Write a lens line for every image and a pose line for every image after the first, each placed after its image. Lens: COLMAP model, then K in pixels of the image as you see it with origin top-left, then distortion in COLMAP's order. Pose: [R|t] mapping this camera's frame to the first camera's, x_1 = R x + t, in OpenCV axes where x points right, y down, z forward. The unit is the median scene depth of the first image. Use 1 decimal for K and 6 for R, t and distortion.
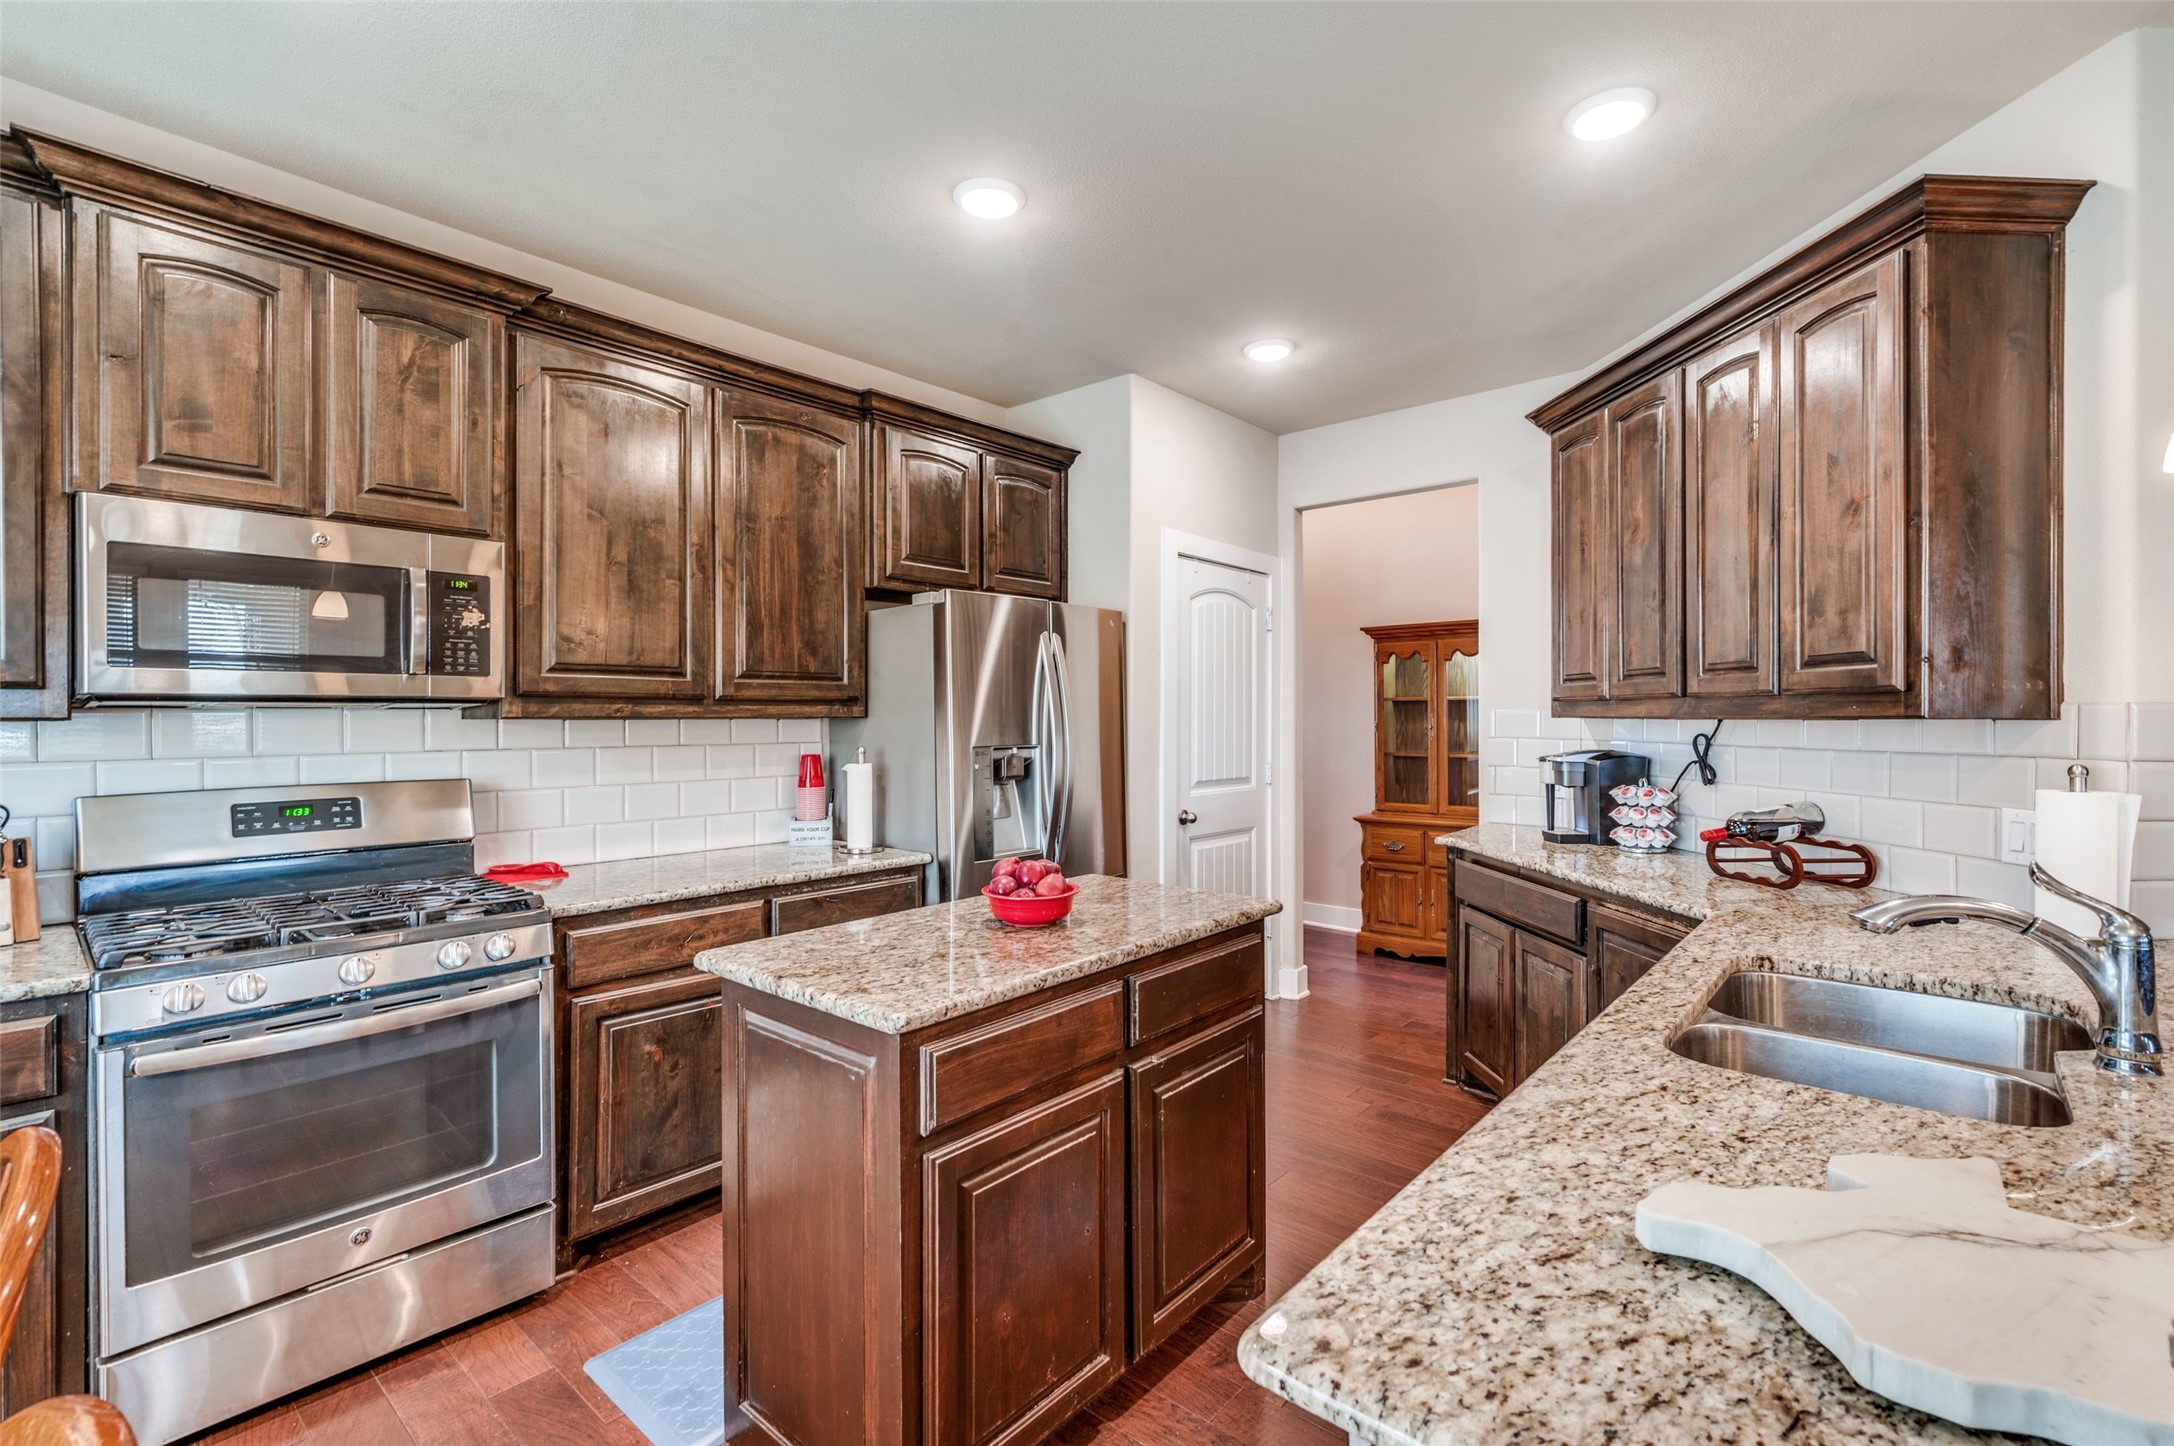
lens RADIAL K [[967.8, 0, 1092.3], [0, 967.8, 735.1], [0, 0, 1]] dist [0.000188, -0.000135]
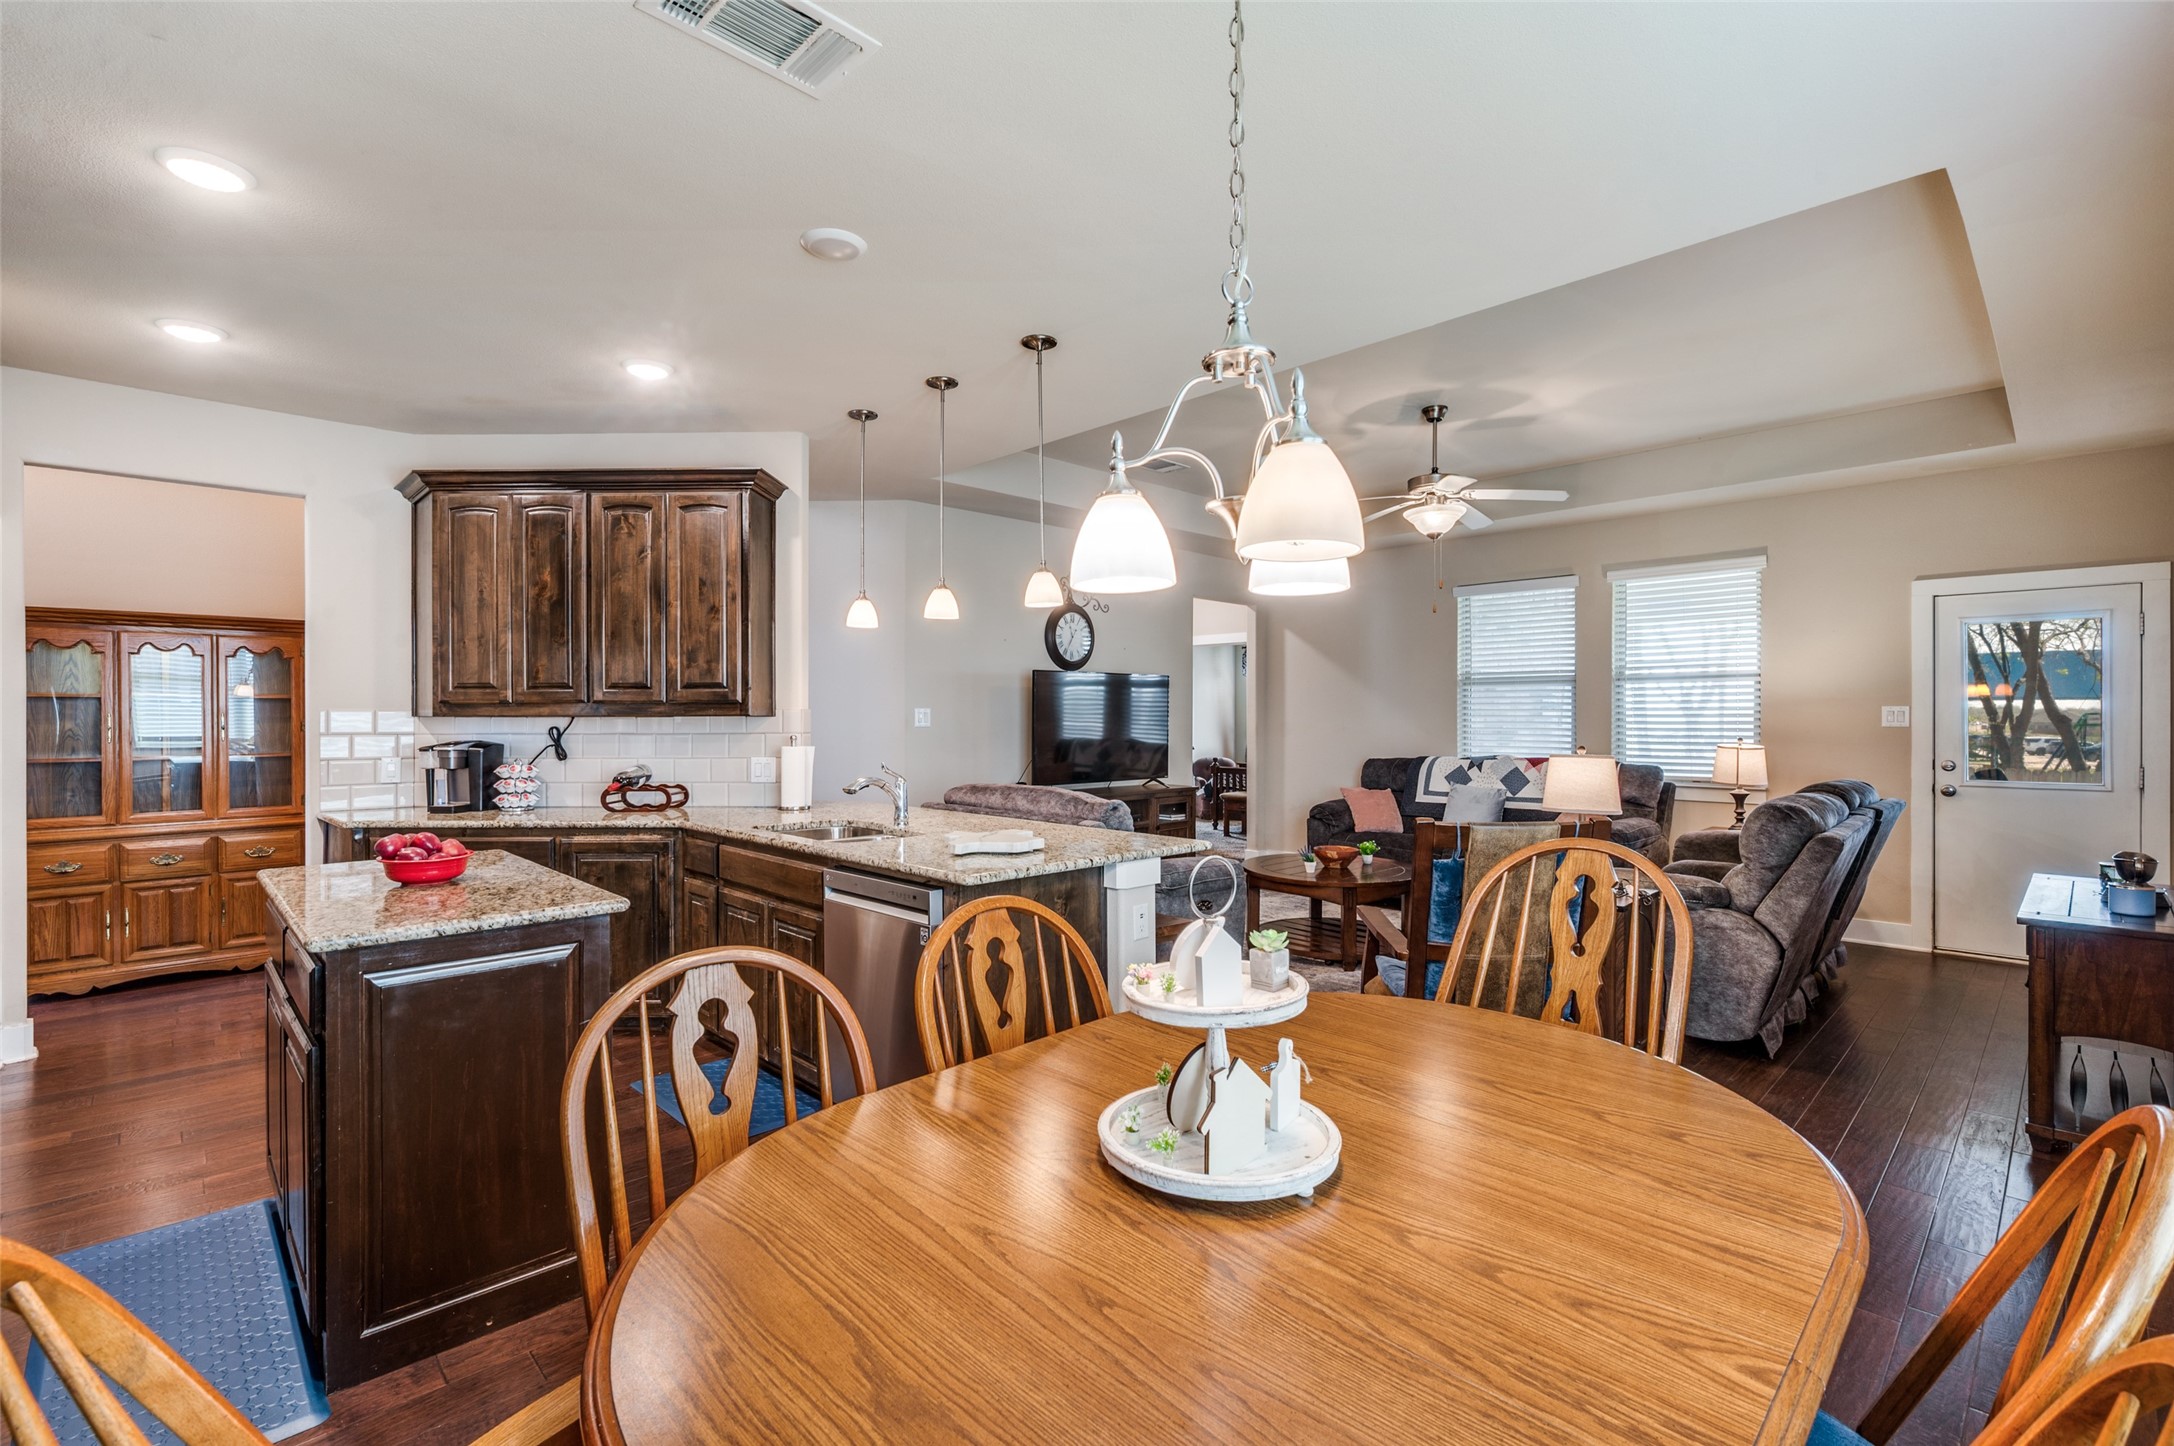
lens RADIAL K [[967.8, 0, 1096.1], [0, 967.8, 725.7], [0, 0, 1]] dist [0.000188, -0.000135]
pose [[0.081725, -0.010174, 0.996603, -0.922732], [0.020055, 0.999762, 0.008562, 0.001068], [-0.996453, 0.019288, 0.081910, 0.051313]]
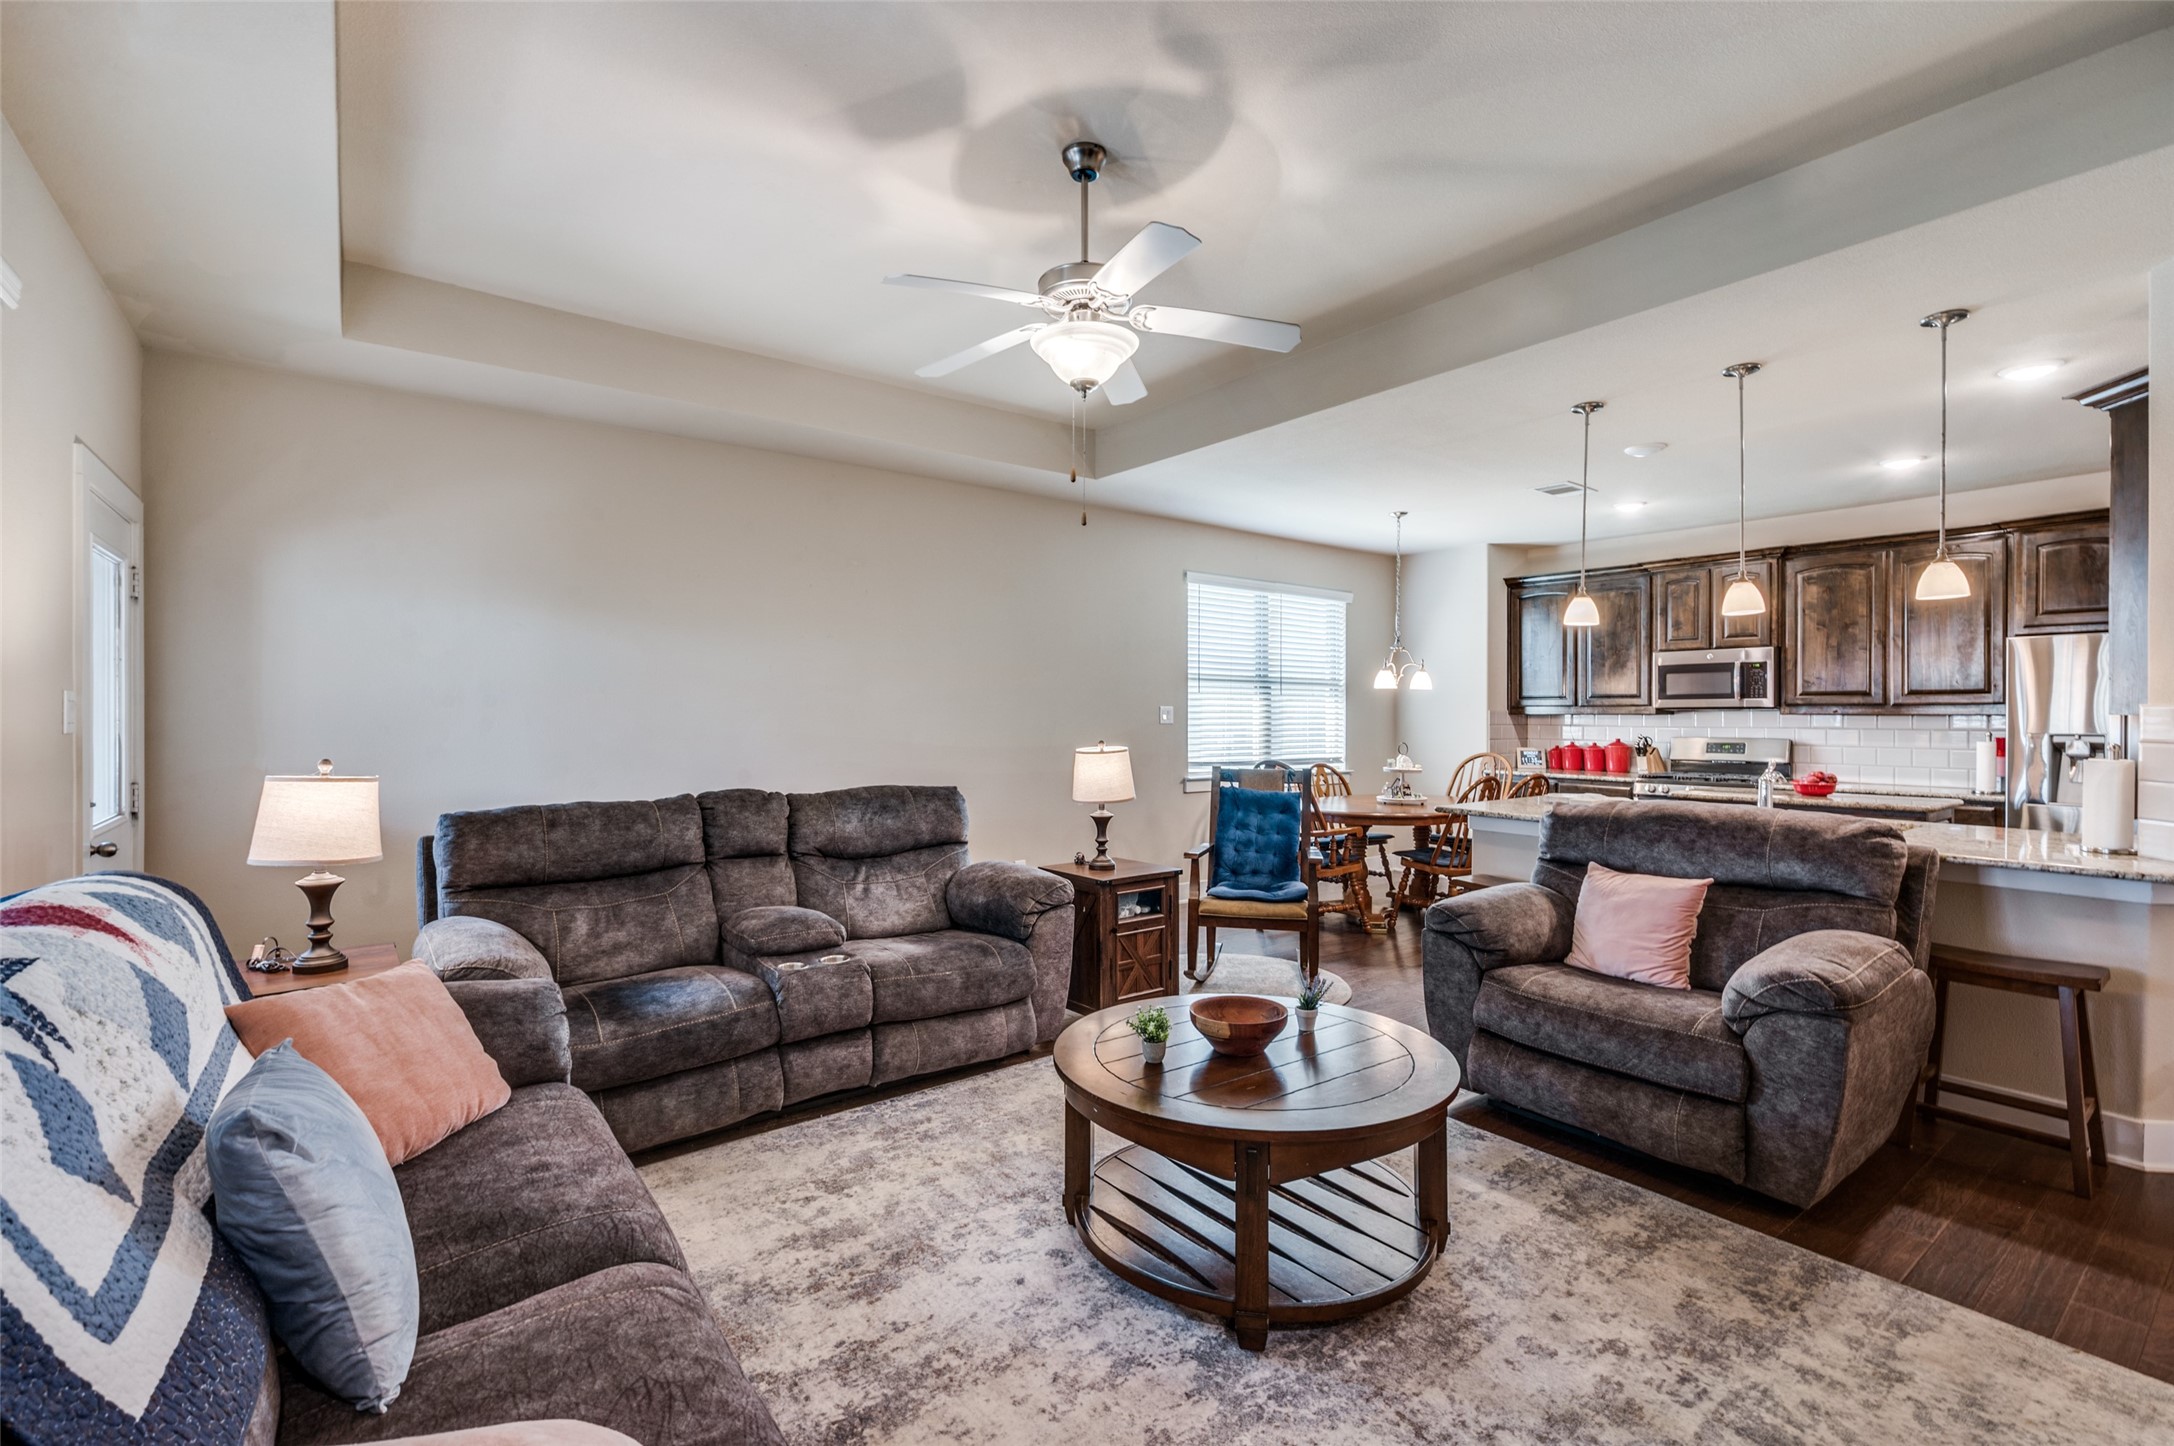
lens RADIAL K [[967.8, 0, 1091.9], [0, 967.8, 721.9], [0, 0, 1]] dist [0.000188, -0.000135]
pose [[-0.200822, 0.006921, -0.979603, 2.110423], [-0.021181, 0.999711, 0.011405, 0.010360], [0.979399, 0.023039, -0.200618, -0.243934]]
